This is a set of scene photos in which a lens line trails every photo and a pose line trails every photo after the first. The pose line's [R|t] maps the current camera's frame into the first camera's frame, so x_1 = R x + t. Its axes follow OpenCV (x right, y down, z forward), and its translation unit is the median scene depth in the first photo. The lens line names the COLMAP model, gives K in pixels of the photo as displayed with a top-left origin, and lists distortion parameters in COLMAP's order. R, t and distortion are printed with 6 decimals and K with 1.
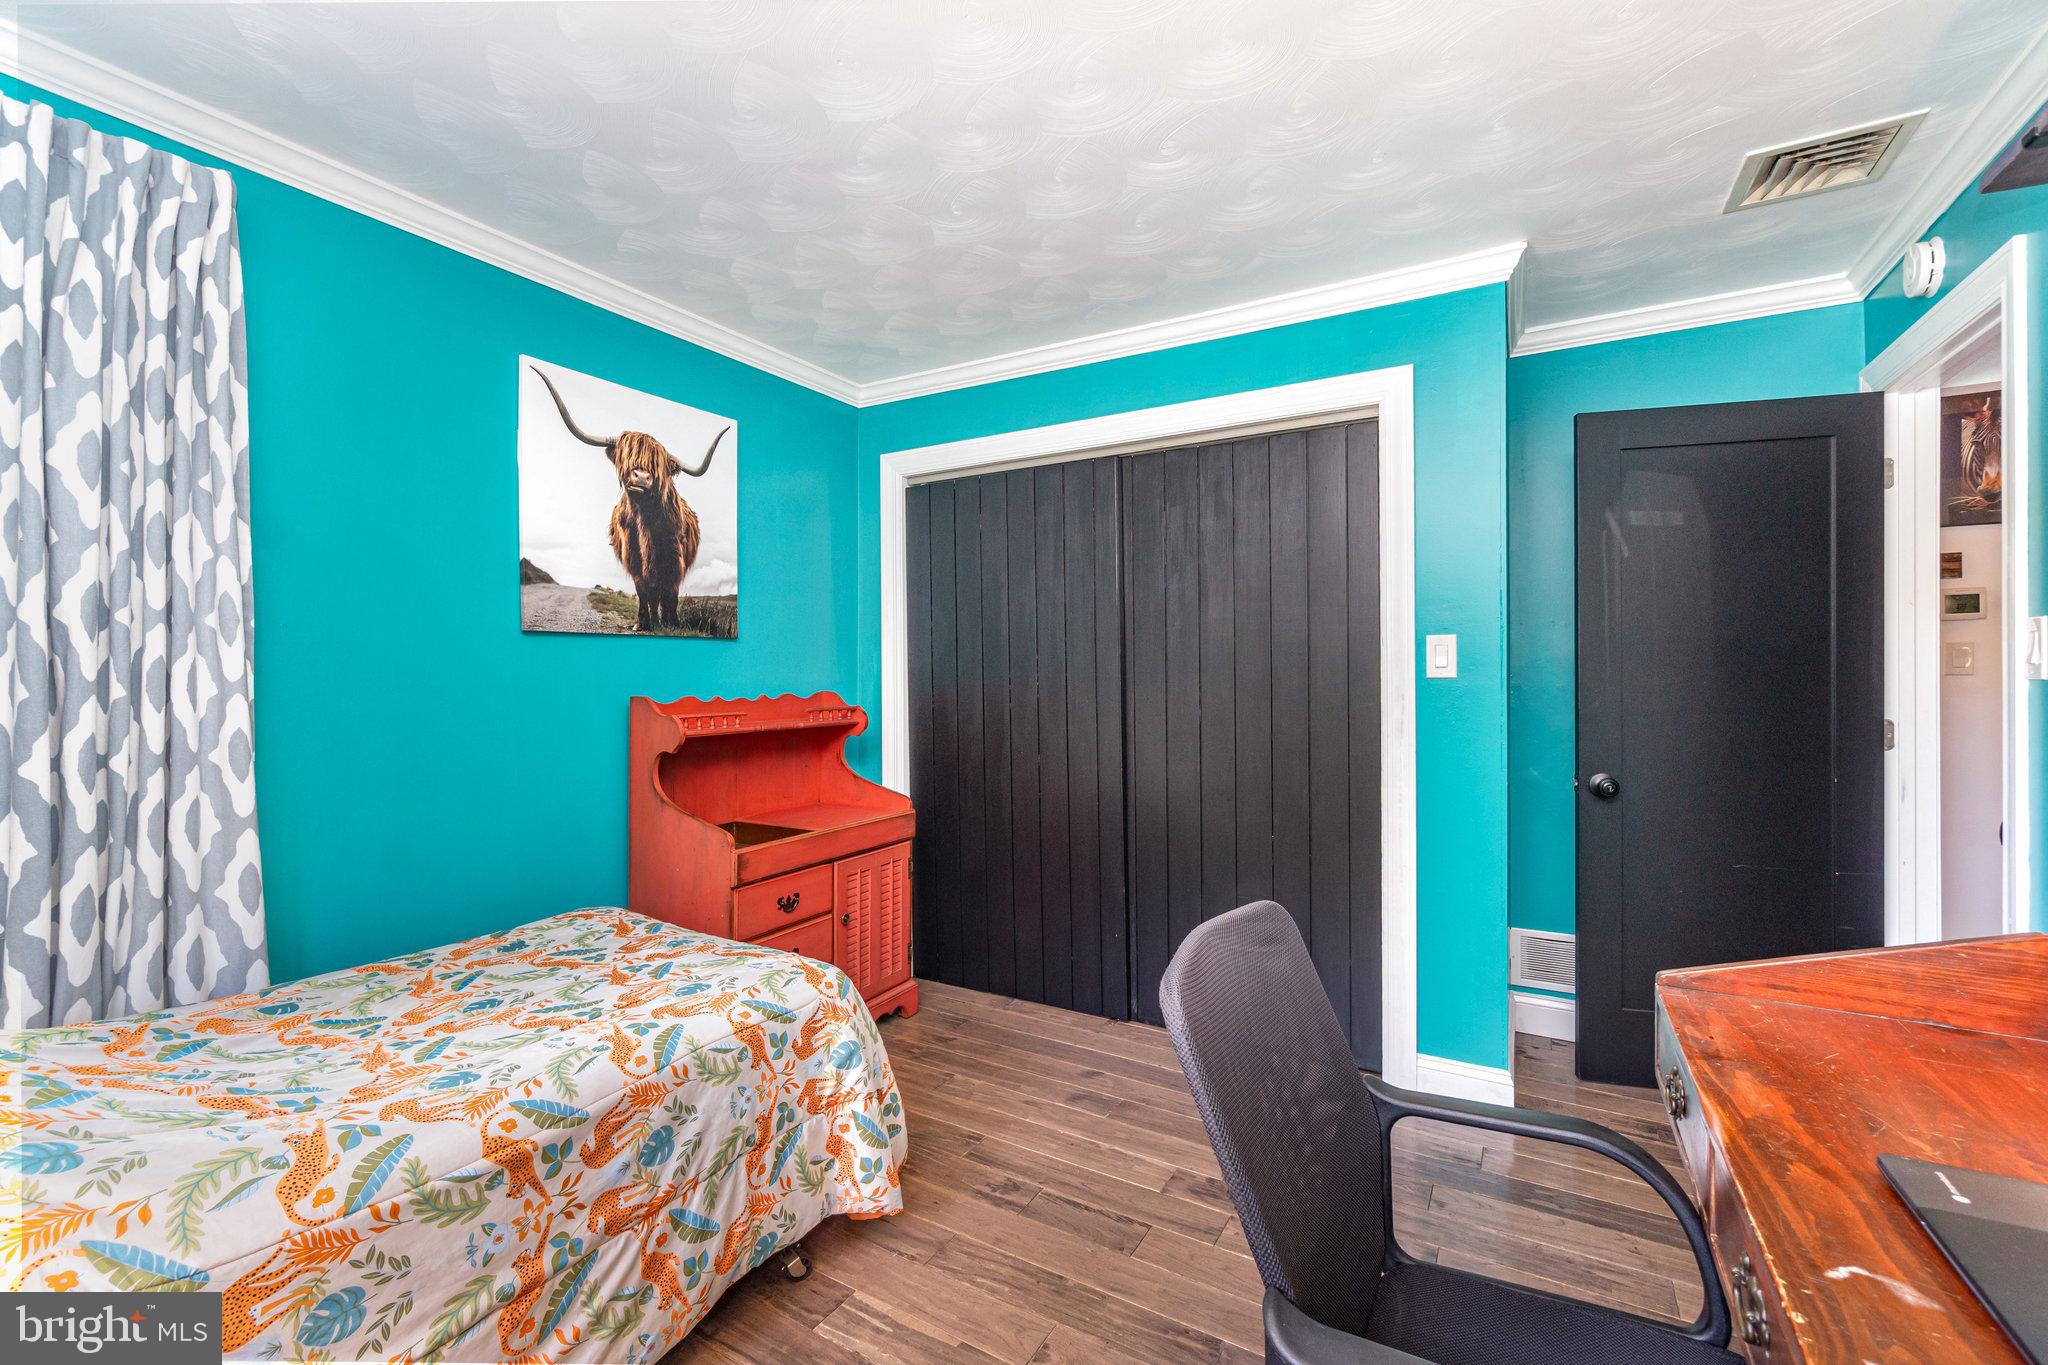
lens RADIAL K [[887.7, 0, 1010.0], [0, 887.7, 668.2], [0, 0, 1]] dist [-0.000182, -0.000423]
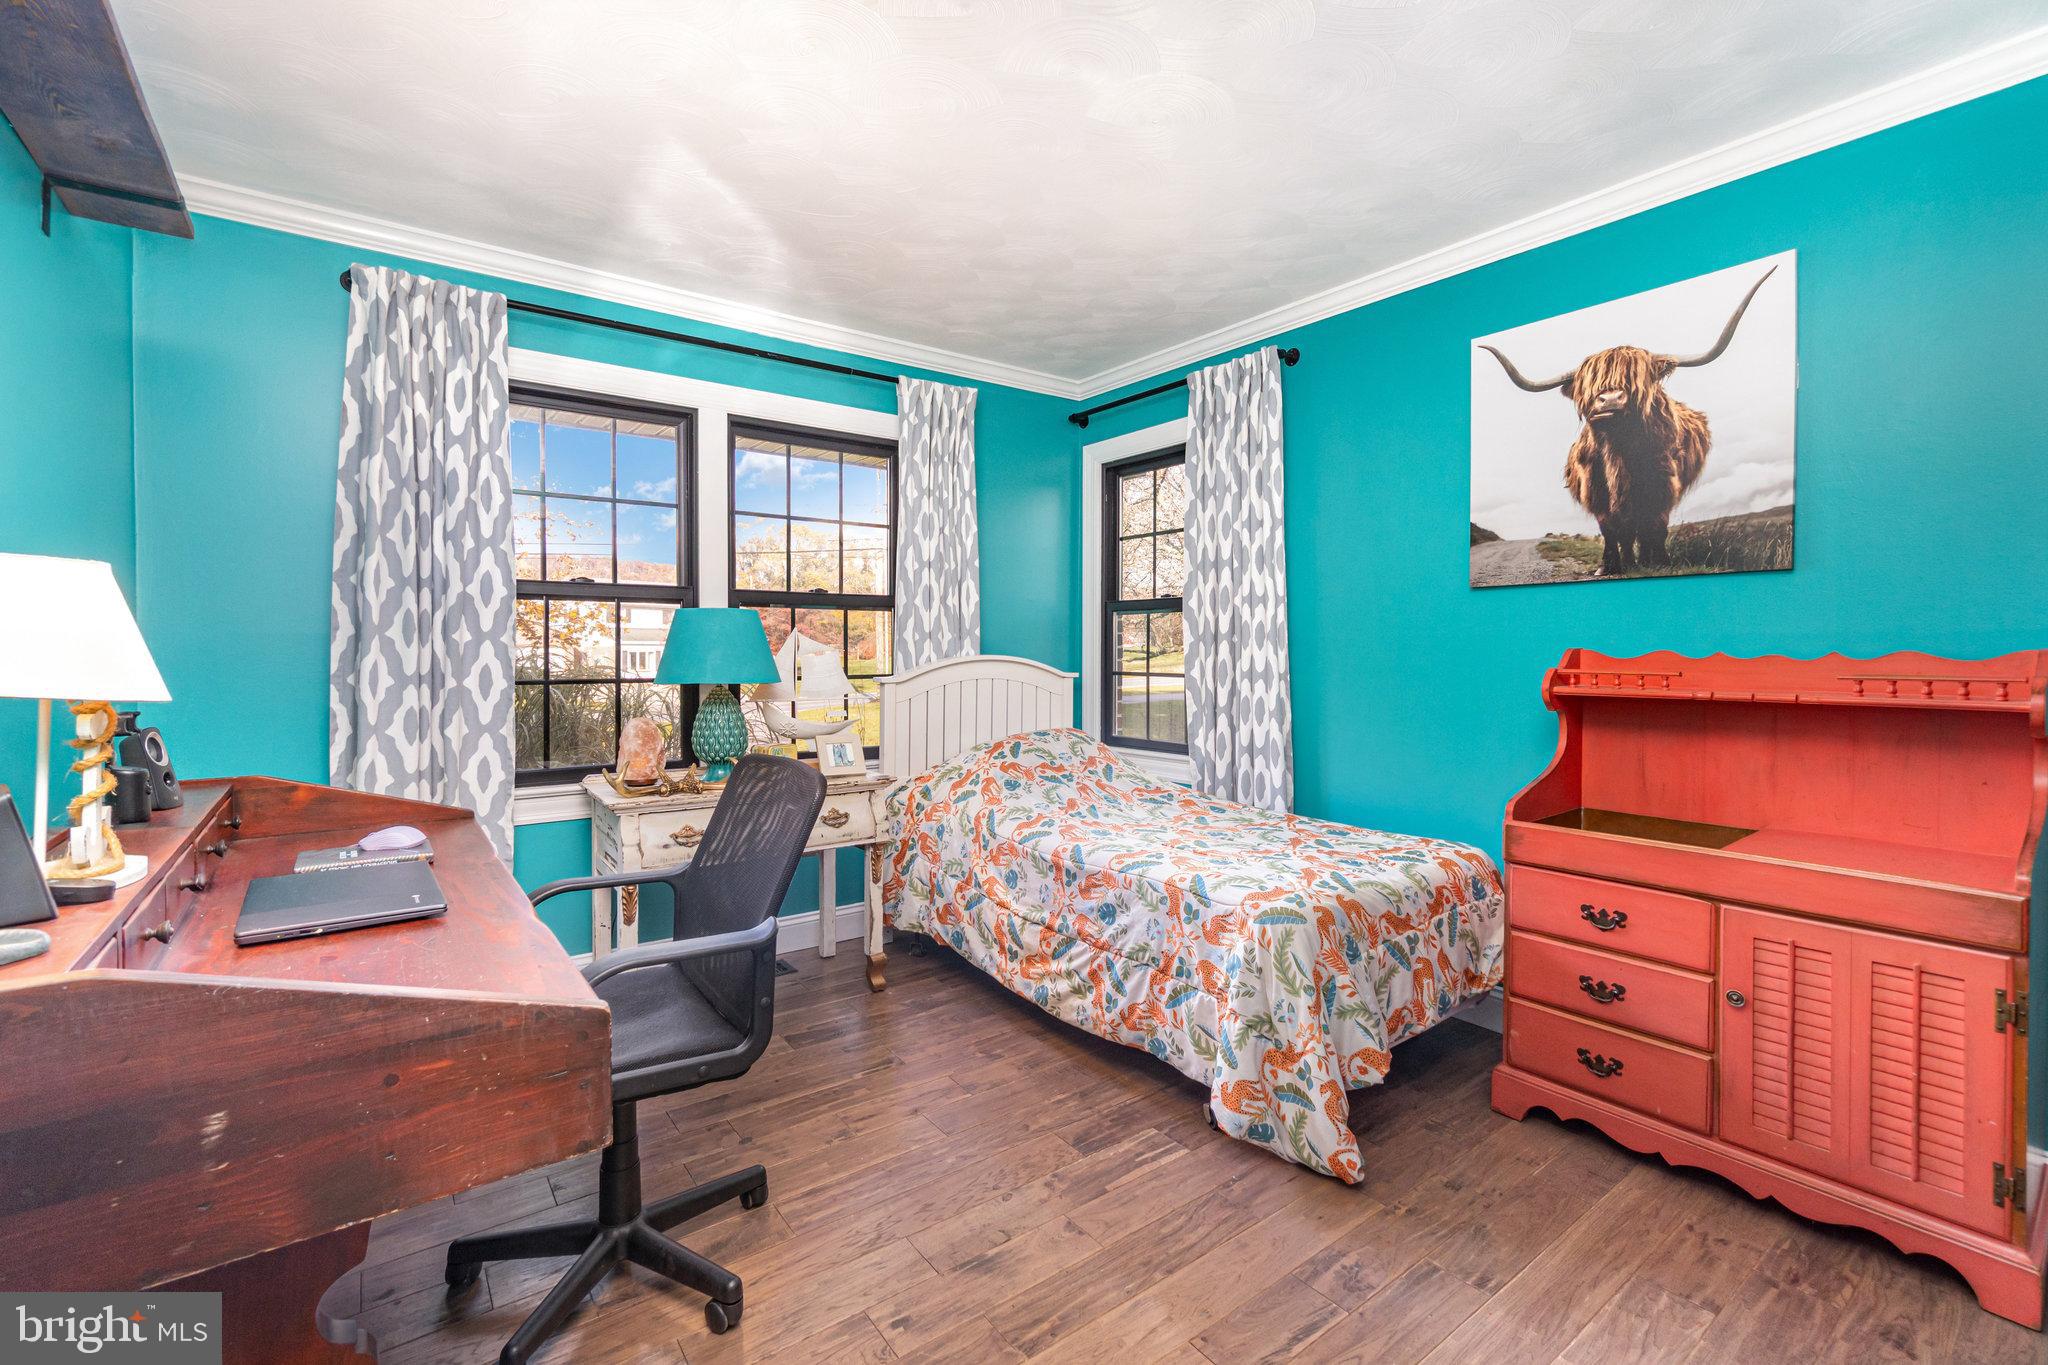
lens RADIAL K [[887.7, 0, 1009.7], [0, 887.7, 669.5], [0, 0, 1]] dist [-0.000182, -0.000423]
pose [[-0.391731, 0.020054, -0.919861, 0.683861], [0.000844, 0.999770, 0.021437, 0.035166], [0.920079, 0.007621, -0.391658, 0.868814]]
